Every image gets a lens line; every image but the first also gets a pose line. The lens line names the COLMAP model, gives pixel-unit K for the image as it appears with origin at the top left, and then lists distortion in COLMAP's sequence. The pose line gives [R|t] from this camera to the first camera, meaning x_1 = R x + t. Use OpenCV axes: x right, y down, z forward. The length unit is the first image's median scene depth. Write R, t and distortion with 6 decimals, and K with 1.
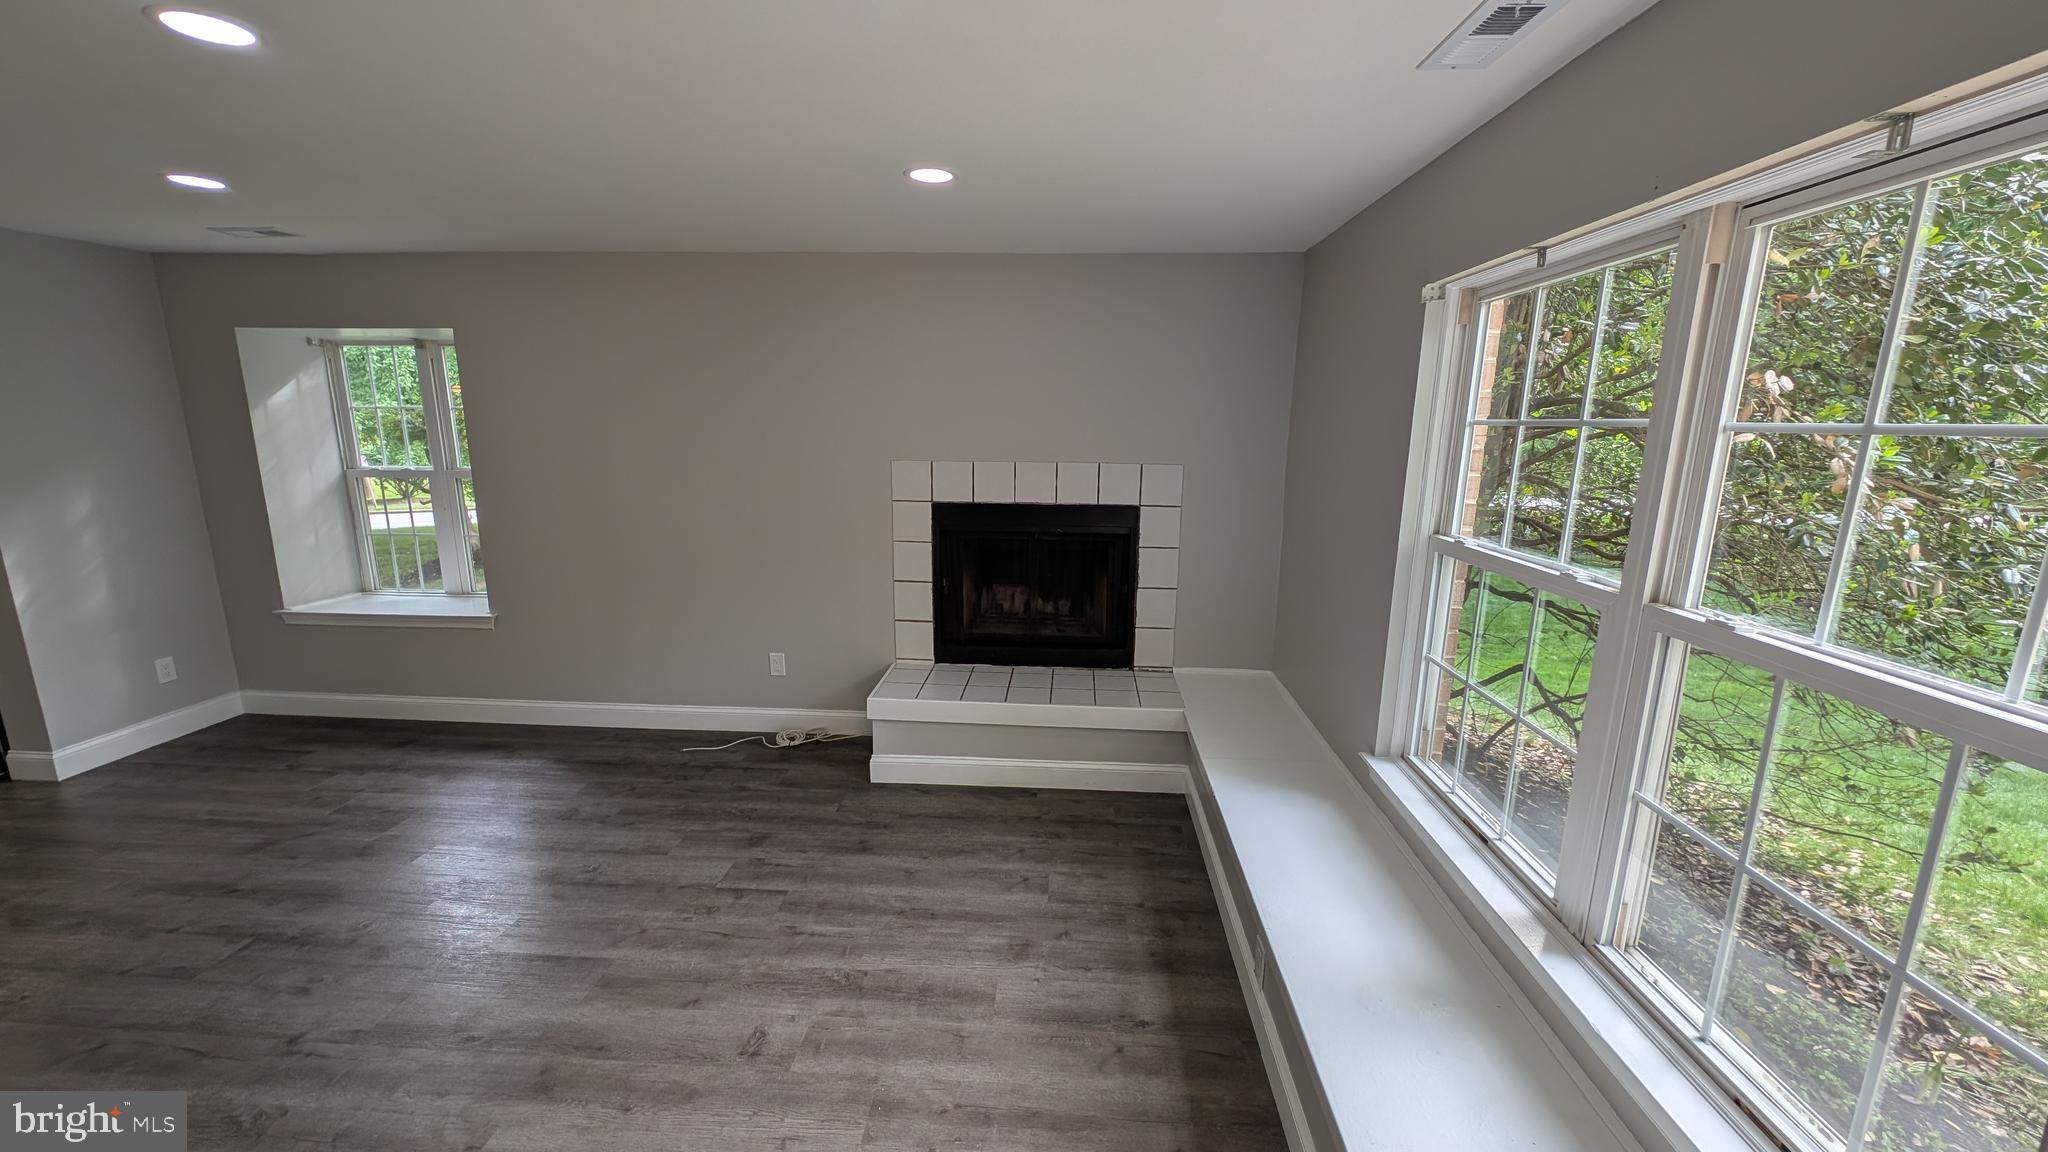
lens RADIAL K [[762.2, 0, 1024.4], [0, 762.2, 578.0], [0, 0, 1]] dist [0.009274, -0.004806]
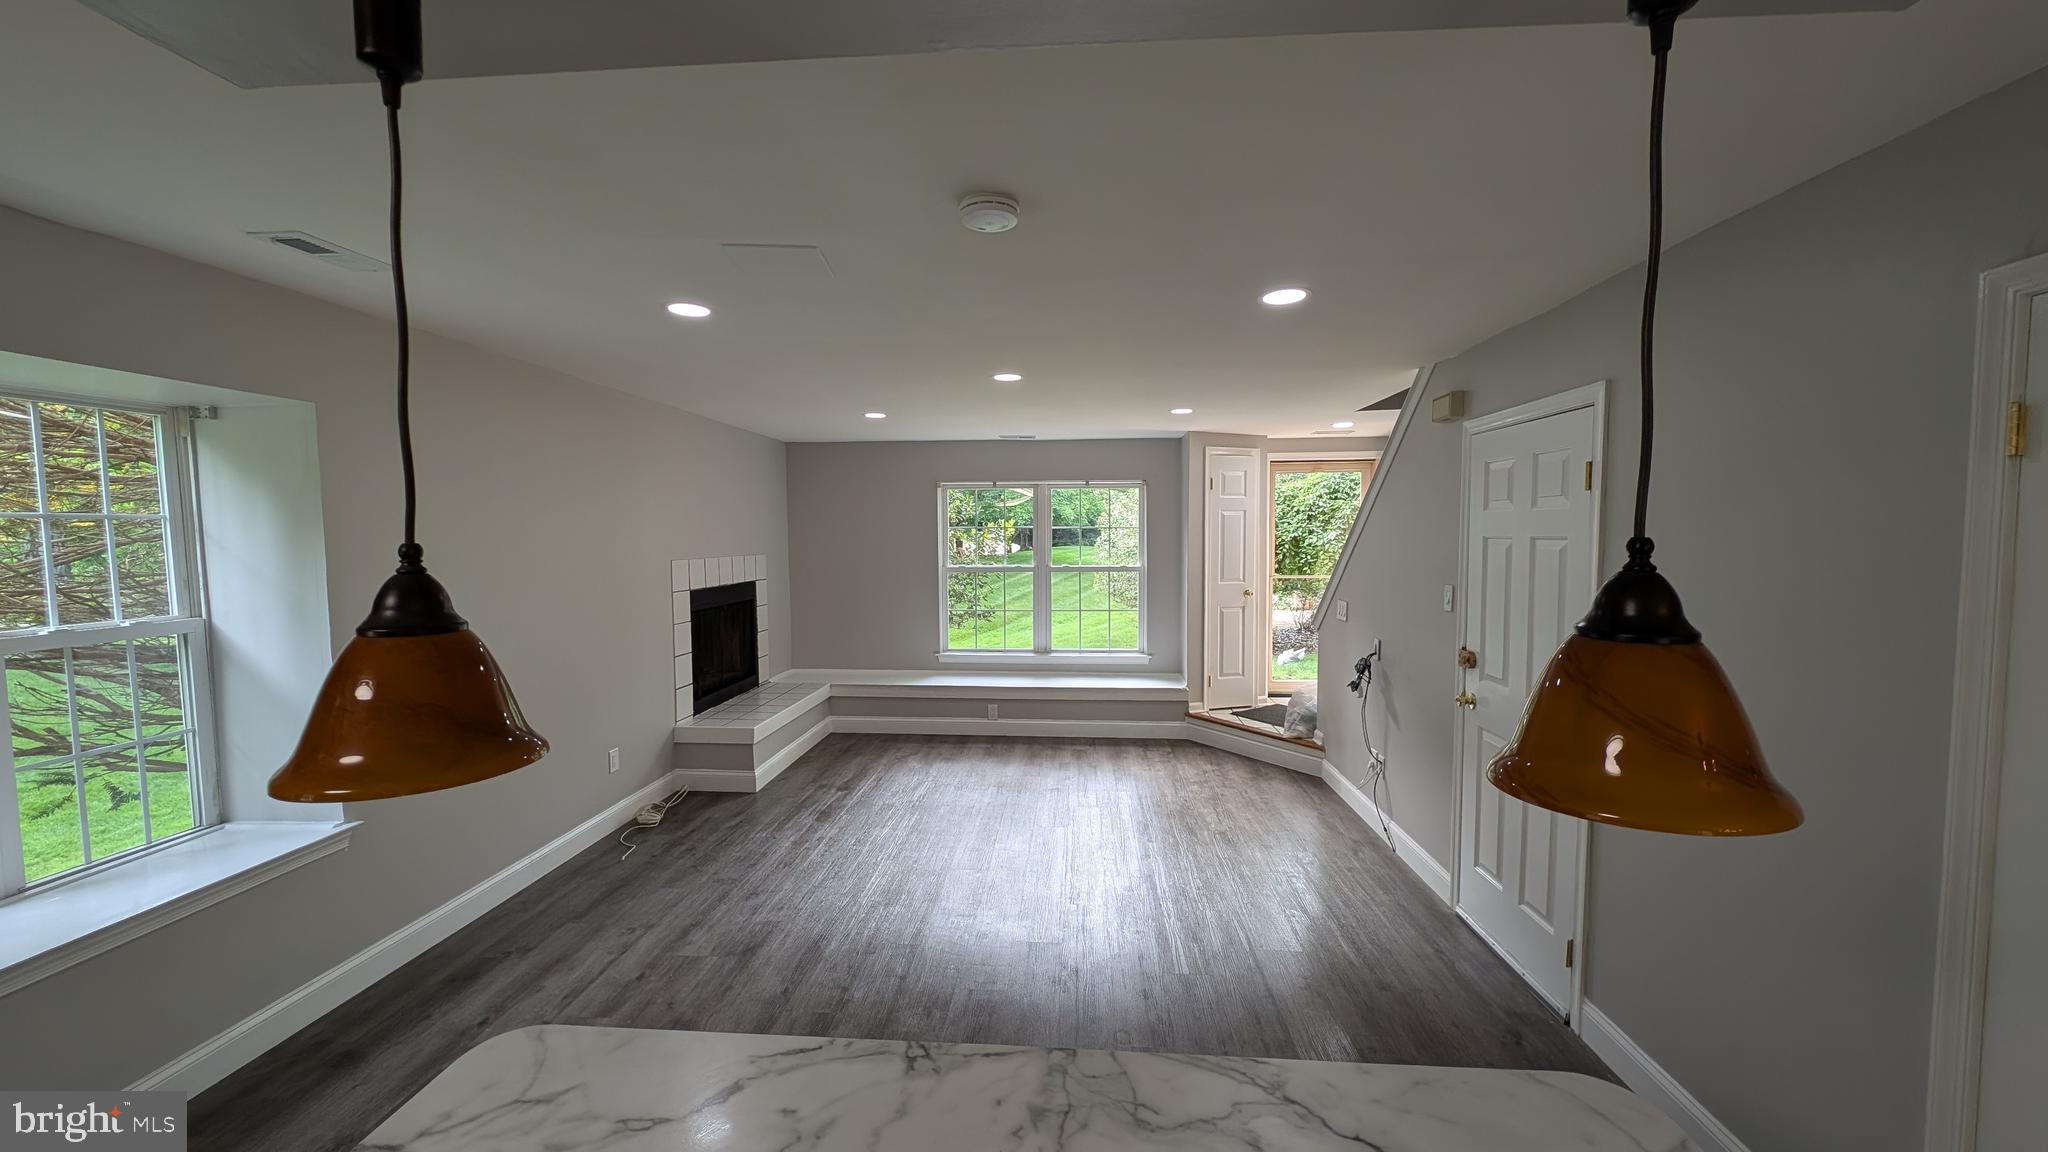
lens RADIAL K [[762.2, 0, 1017.1], [0, 762.2, 578.7], [0, 0, 1]] dist [0.009274, -0.004806]
pose [[0.023716, -0.071082, 0.997189, -1.458812], [0.210029, 0.975562, 0.064545, -0.088881], [-0.977408, 0.207907, 0.038066, 0.402402]]
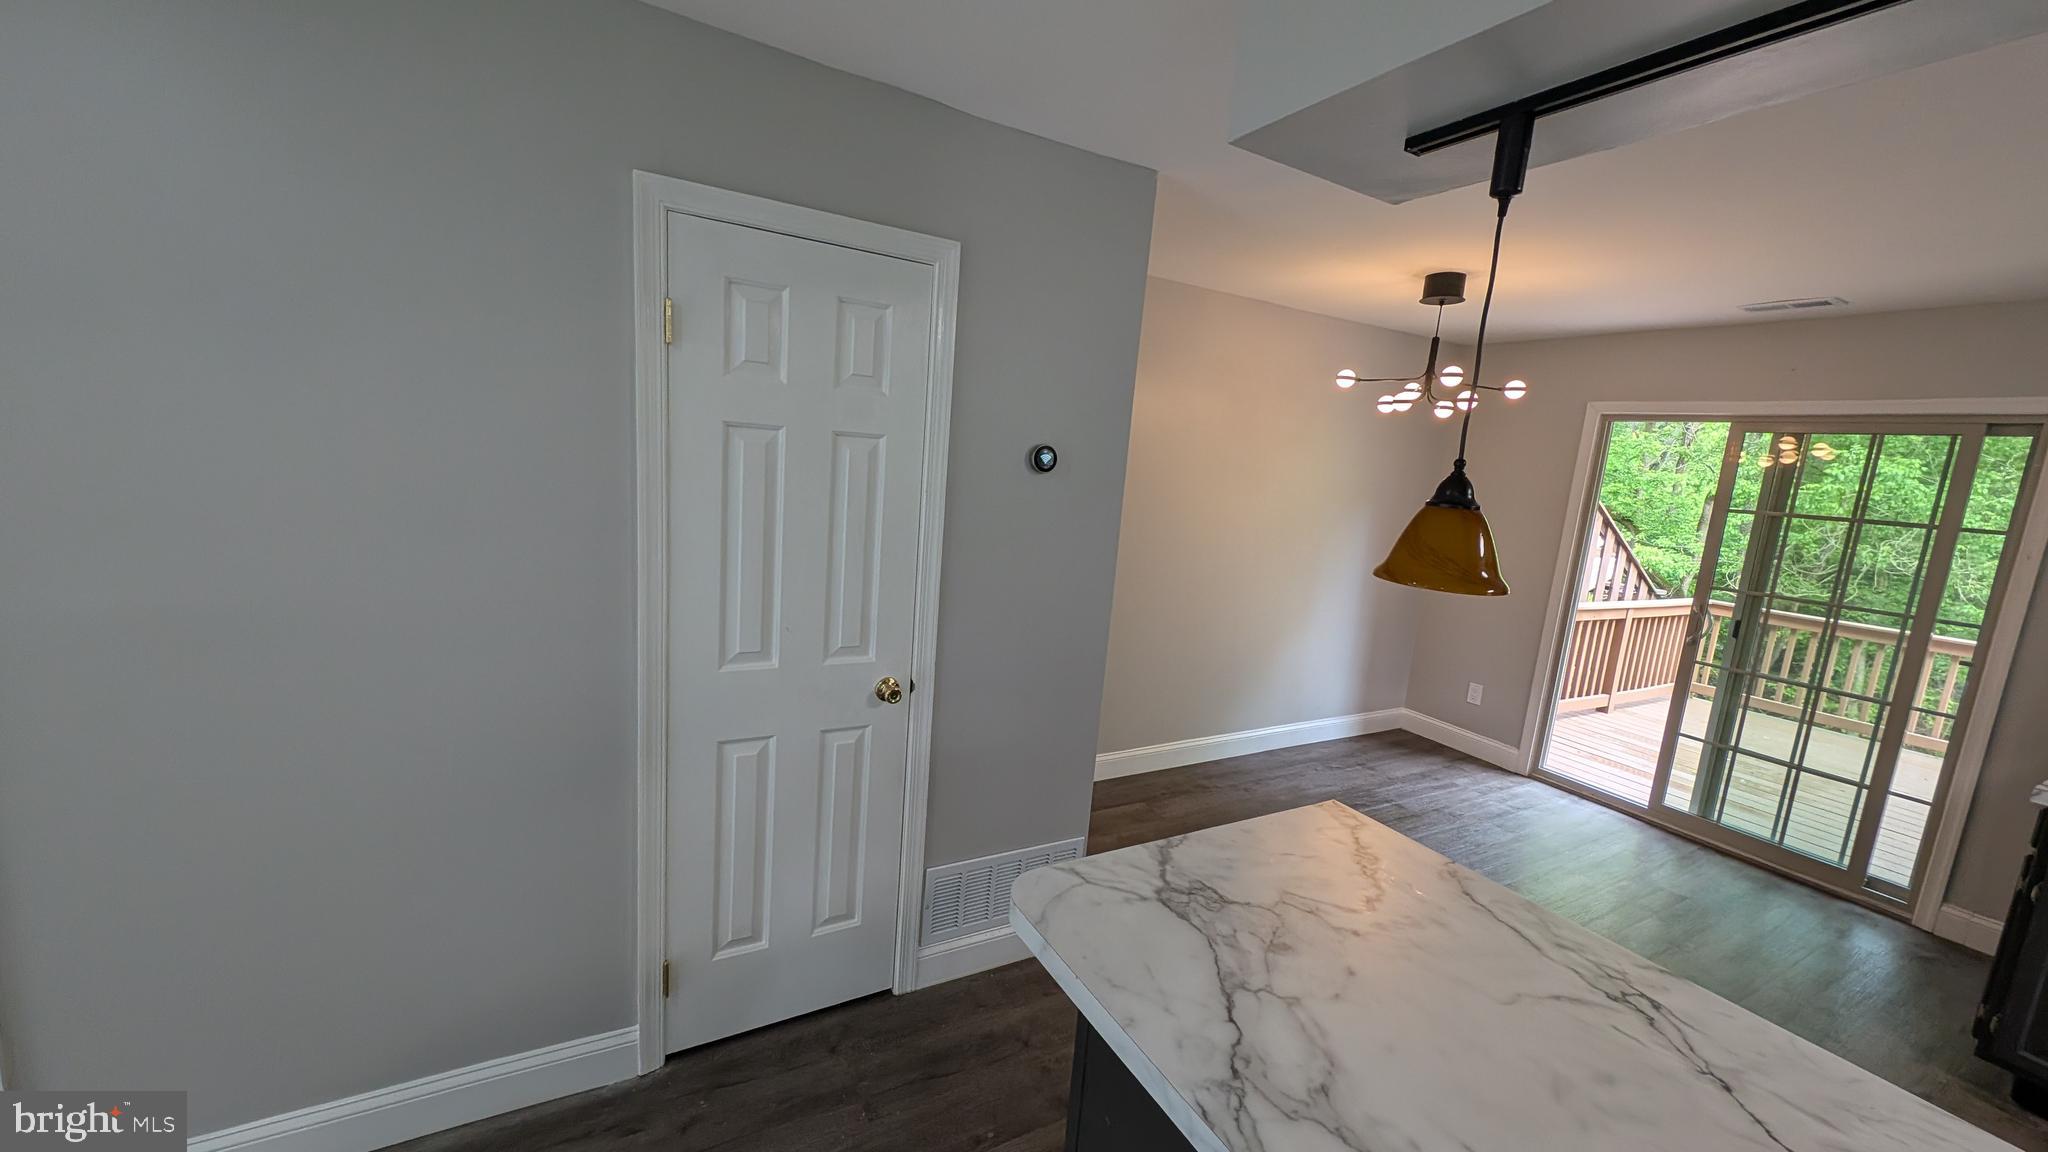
lens RADIAL K [[762.2, 0, 1026.1], [0, 762.2, 579.4], [0, 0, 1]] dist [0.009274, -0.004806]
pose [[-0.839859, 0.010622, -0.542701, -1.025447], [-0.197076, 0.925617, 0.323101, -0.082018], [0.505765, 0.378313, -0.775294, 0.451162]]
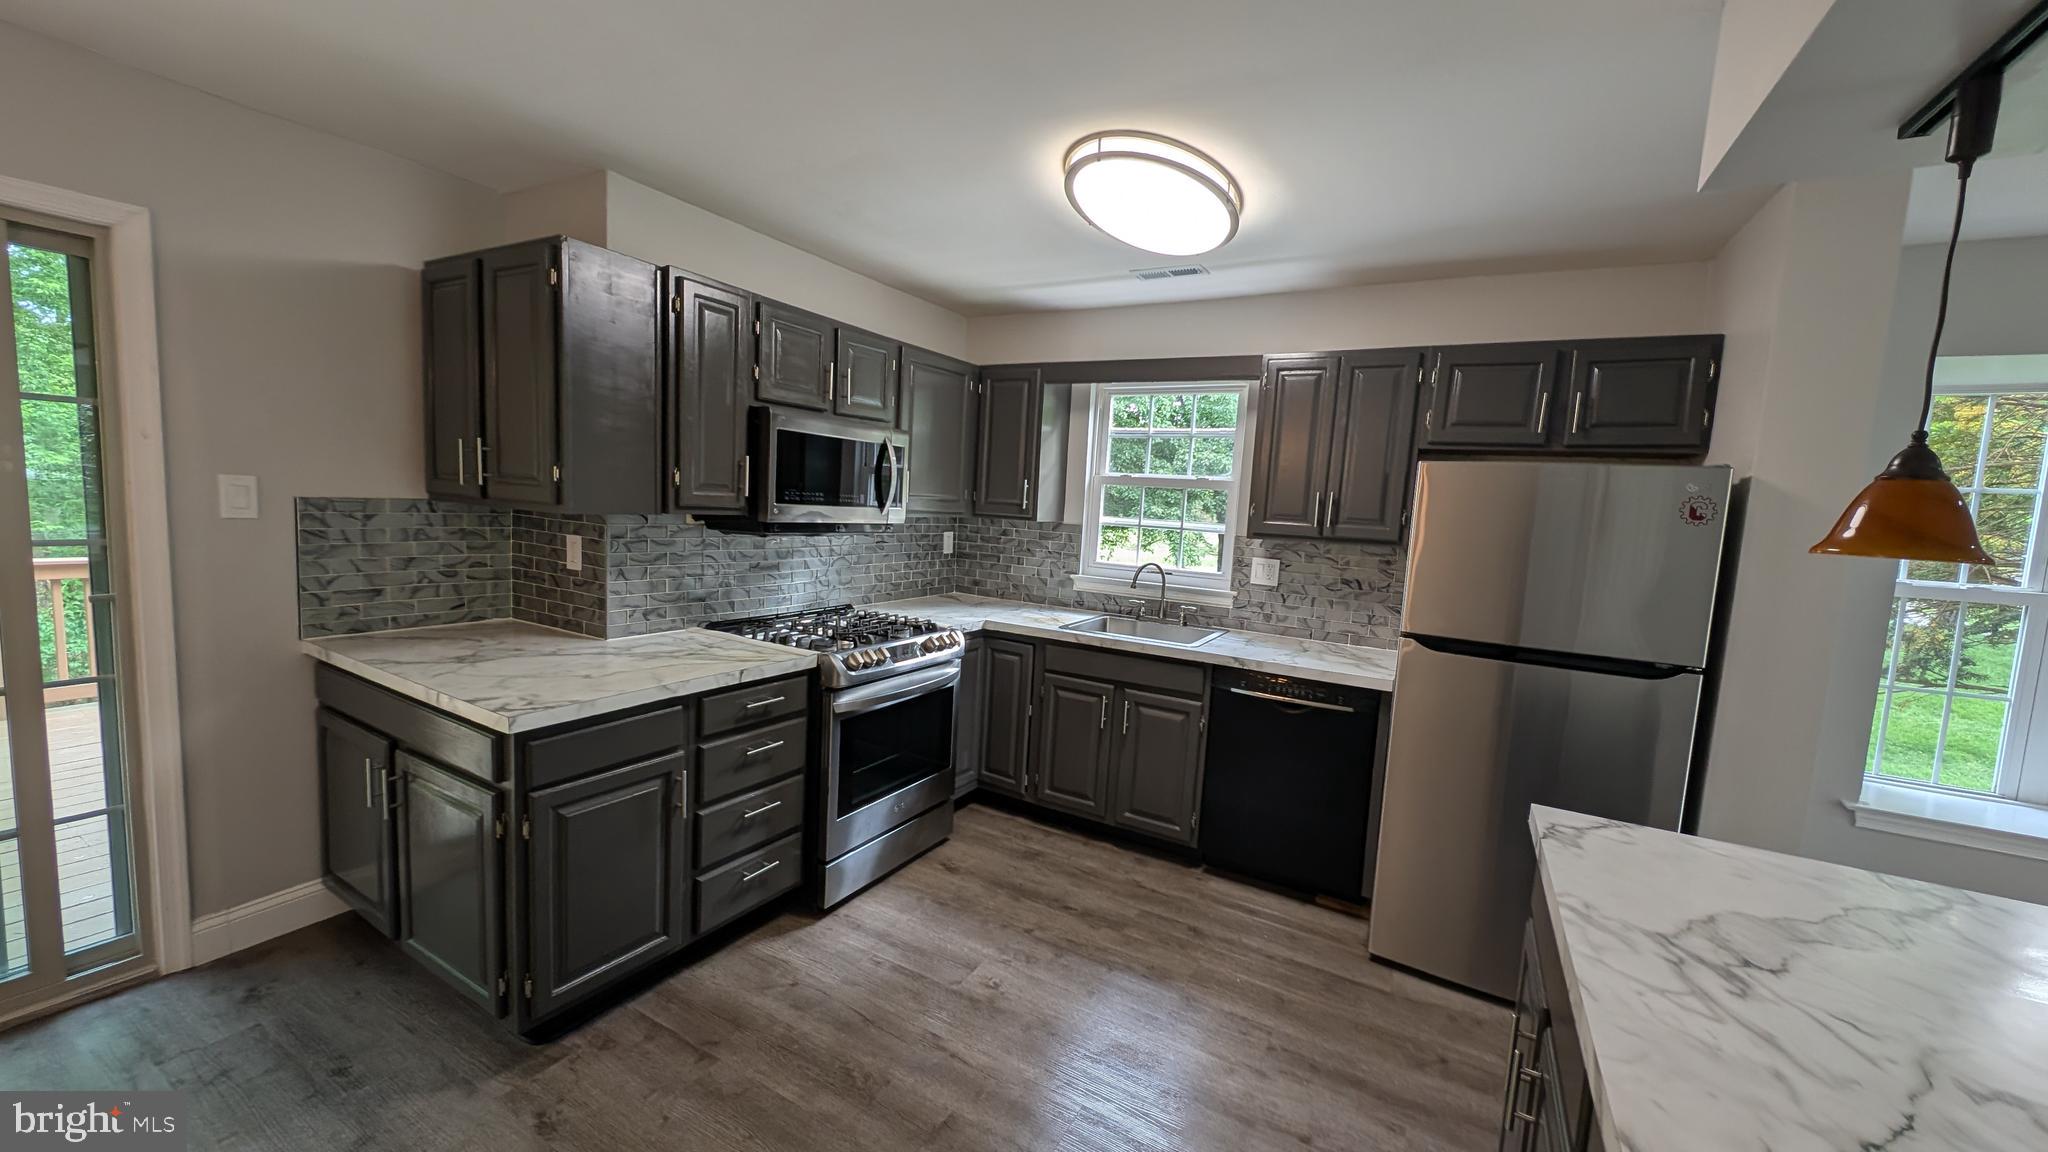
lens RADIAL K [[762.2, 0, 1025.4], [0, 762.2, 578.1], [0, 0, 1]] dist [0.009274, -0.004806]
pose [[0.895683, 0.083799, -0.436726, -1.468222], [-0.136526, 0.986474, -0.090717, 0.010170], [0.423217, 0.140878, 0.895009, 0.151445]]
